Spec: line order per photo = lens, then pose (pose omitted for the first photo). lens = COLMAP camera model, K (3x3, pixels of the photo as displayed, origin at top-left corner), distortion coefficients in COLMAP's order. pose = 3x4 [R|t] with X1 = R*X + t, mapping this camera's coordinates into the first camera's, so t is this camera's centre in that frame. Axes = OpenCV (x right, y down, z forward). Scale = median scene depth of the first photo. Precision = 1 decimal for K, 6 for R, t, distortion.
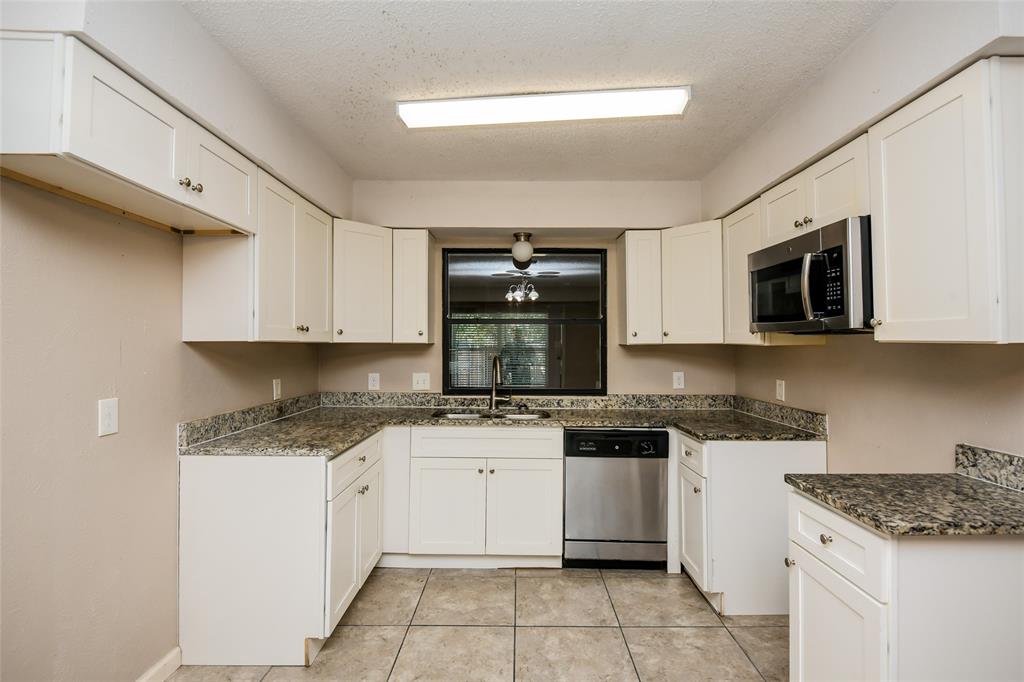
lens RADIAL K [[497.3, 0, 512.0], [0, 497.3, 341.0], [0, 0, 1]] dist [-0.000089, 0.000017]
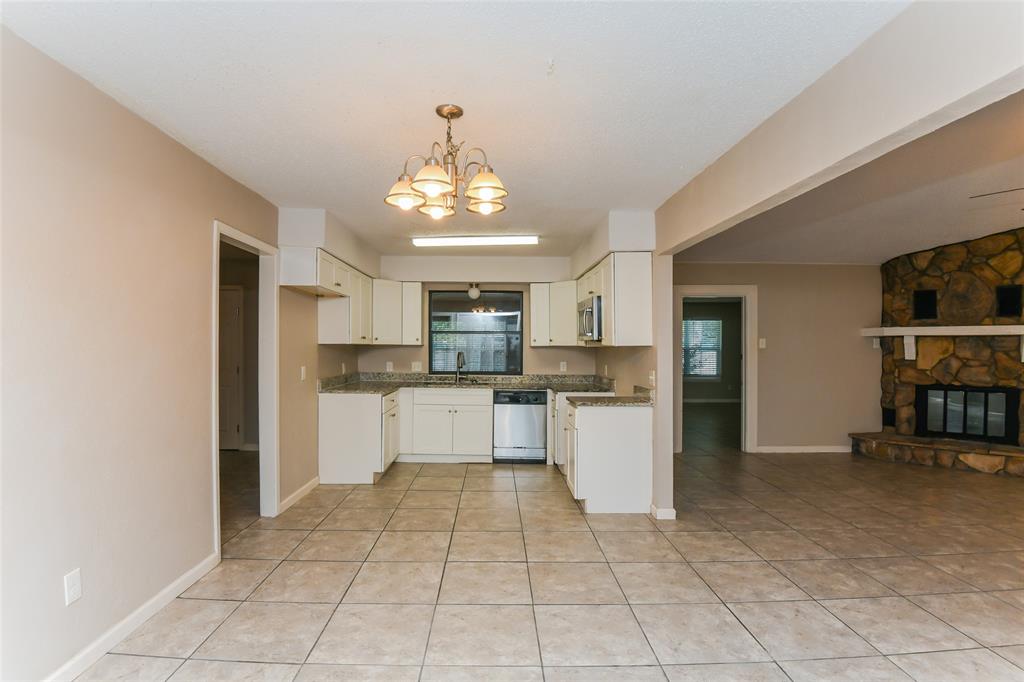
lens RADIAL K [[493.0, 0, 493.6], [0, 493.0, 345.3], [0, 0, 1]] dist [-0.044406, -0.000507]
pose [[0.999903, 0.003912, 0.013398, 0.071189], [-0.003997, 0.999972, 0.006304, -0.006646], [-0.013373, -0.006357, 0.999890, -0.806500]]
